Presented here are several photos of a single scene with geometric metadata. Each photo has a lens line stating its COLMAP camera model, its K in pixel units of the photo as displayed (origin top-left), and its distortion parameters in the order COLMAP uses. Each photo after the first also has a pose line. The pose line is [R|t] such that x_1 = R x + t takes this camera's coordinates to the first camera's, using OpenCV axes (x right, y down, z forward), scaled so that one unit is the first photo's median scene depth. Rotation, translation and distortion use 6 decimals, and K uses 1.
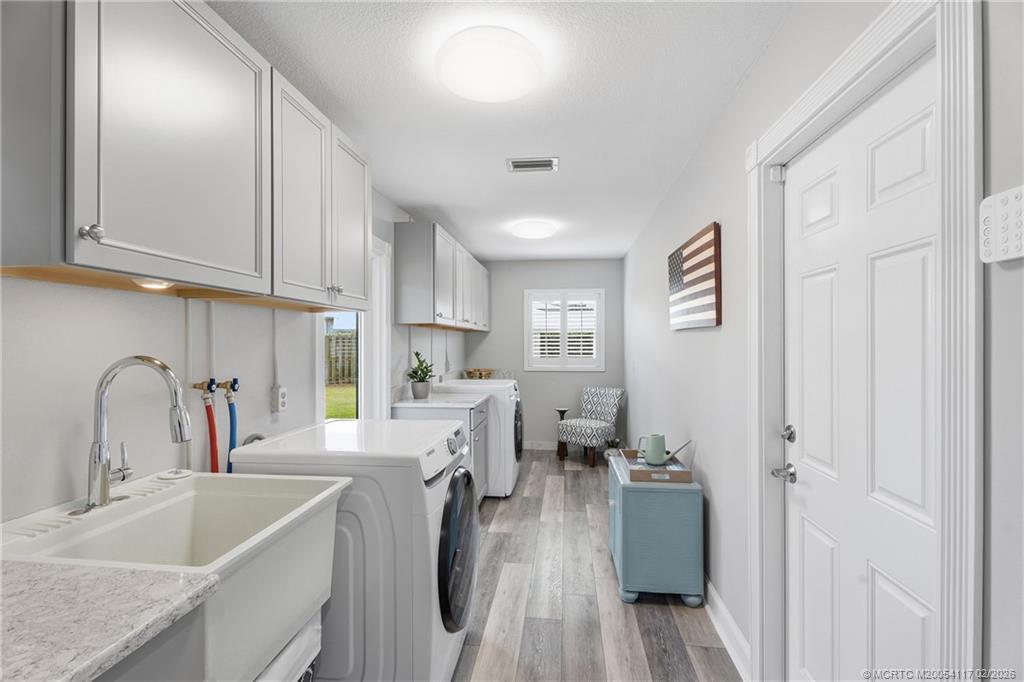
lens RADIAL K [[462.6, 0, 511.2], [0, 462.6, 342.4], [0, 0, 1]] dist [0.006891, -0.000436]
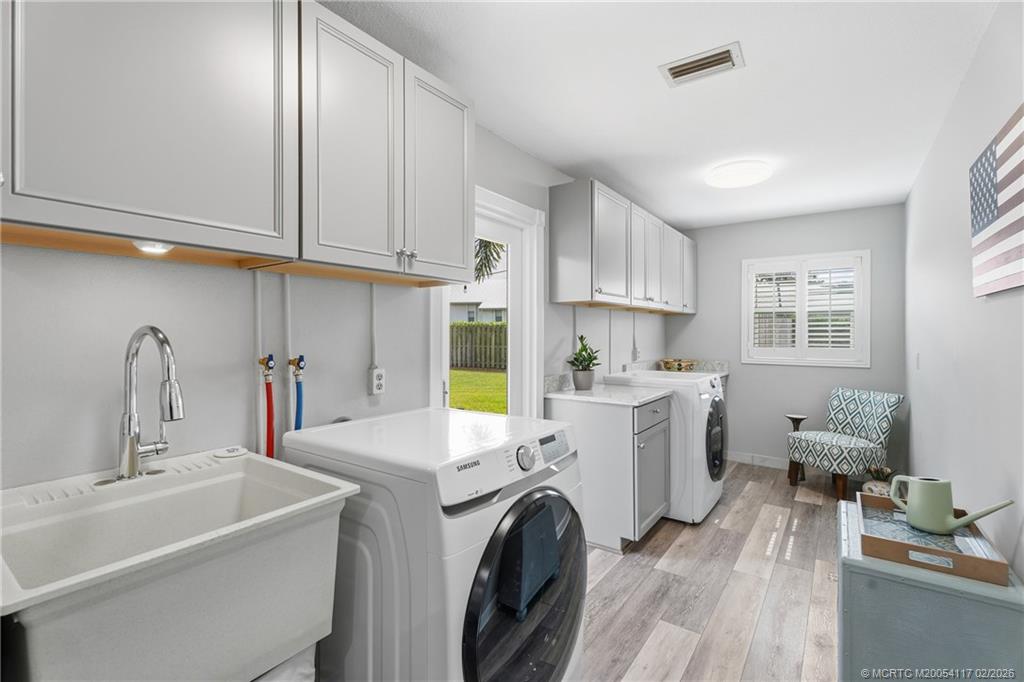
lens RADIAL K [[462.6, 0, 513.2], [0, 462.6, 334.1], [0, 0, 1]] dist [0.006891, -0.000436]
pose [[0.874305, 0.003606, -0.485363, 0.125850], [-0.001846, 0.999990, 0.004105, 0.017110], [0.485373, -0.002693, 0.874303, 0.222736]]
